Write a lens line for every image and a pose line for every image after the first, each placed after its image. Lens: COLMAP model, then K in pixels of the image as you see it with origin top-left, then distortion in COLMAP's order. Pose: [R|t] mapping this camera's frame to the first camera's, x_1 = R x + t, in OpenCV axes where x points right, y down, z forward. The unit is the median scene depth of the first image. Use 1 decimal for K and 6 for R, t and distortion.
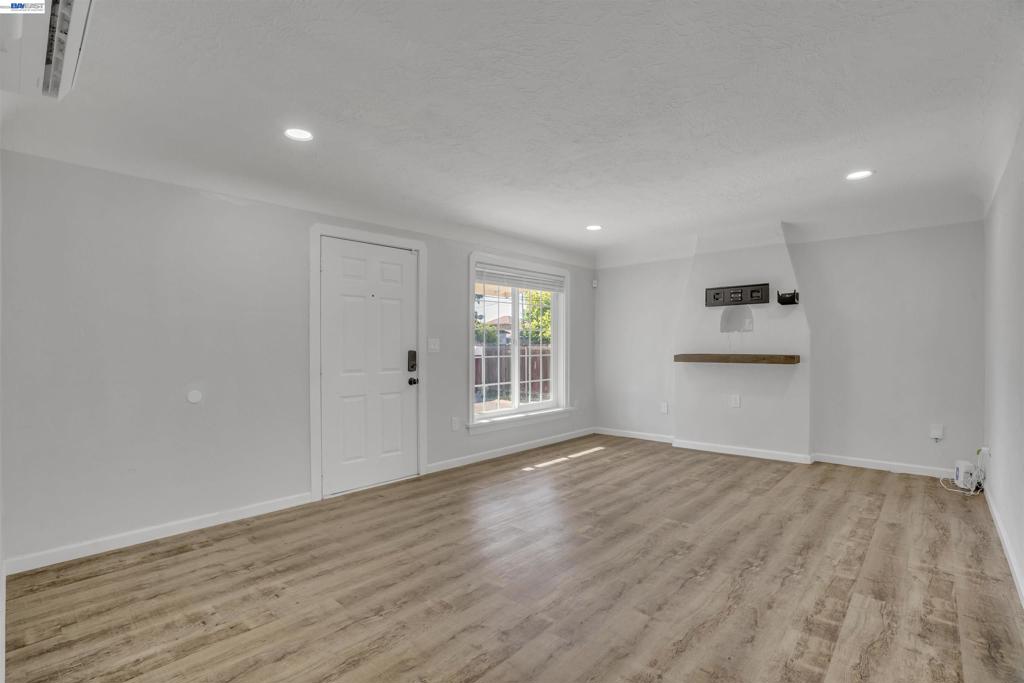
lens RADIAL K [[482.8, 0, 513.7], [0, 482.8, 346.9], [0, 0, 1]] dist [-0.068957, 0.028370]
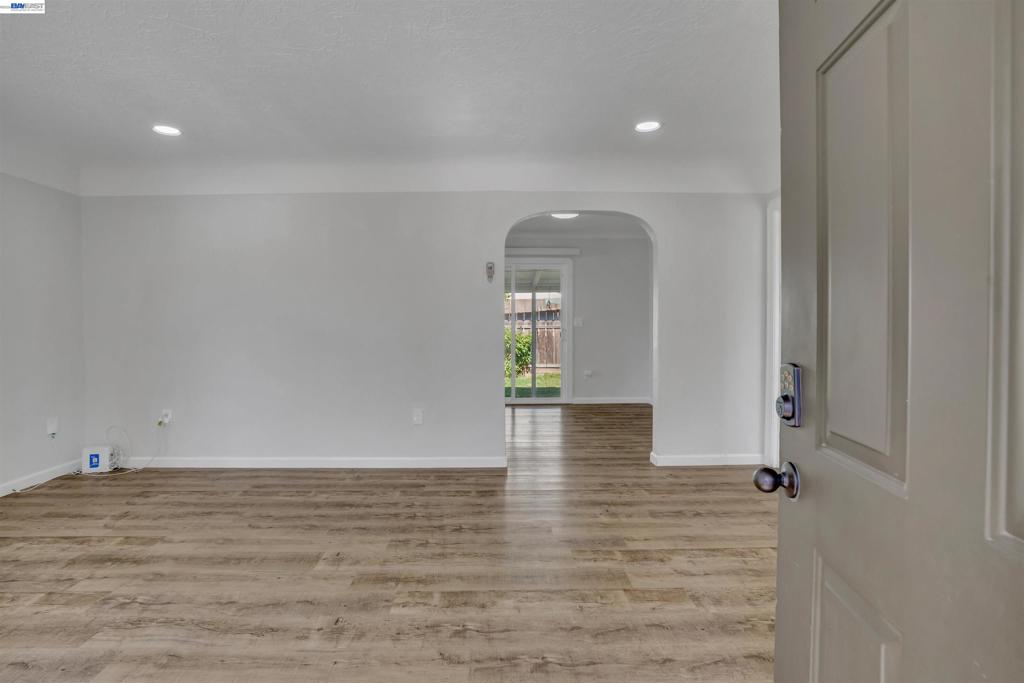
lens RADIAL K [[492.0, 0, 517.3], [0, 492.0, 341.0], [0, 0, 1]] dist [-0.066959, 0.026237]
pose [[-0.700393, -0.017850, 0.713535, -0.308109], [0.010889, 0.999304, 0.035687, 0.008960], [-0.713675, 0.032764, -0.699711, 1.046560]]
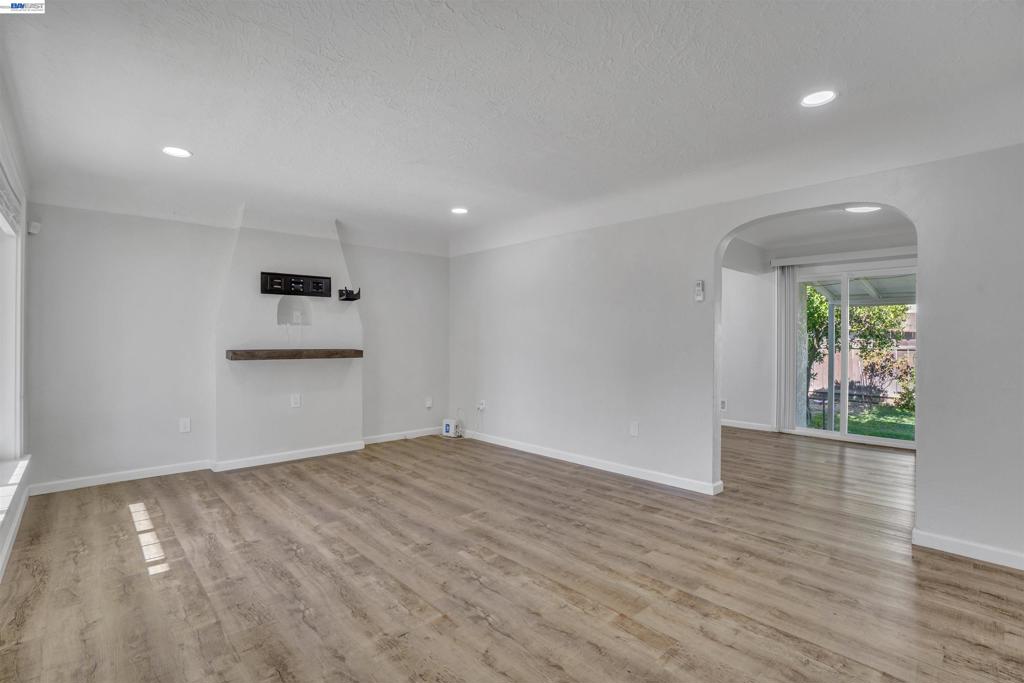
lens RADIAL K [[492.0, 0, 517.3], [0, 492.0, 341.0], [0, 0, 1]] dist [-0.066959, 0.026237]
pose [[0.068310, 0.004019, 0.997656, -0.549502], [-0.000087, 0.999992, -0.004023, 0.007081], [-0.997664, 0.000188, 0.068310, 0.675797]]
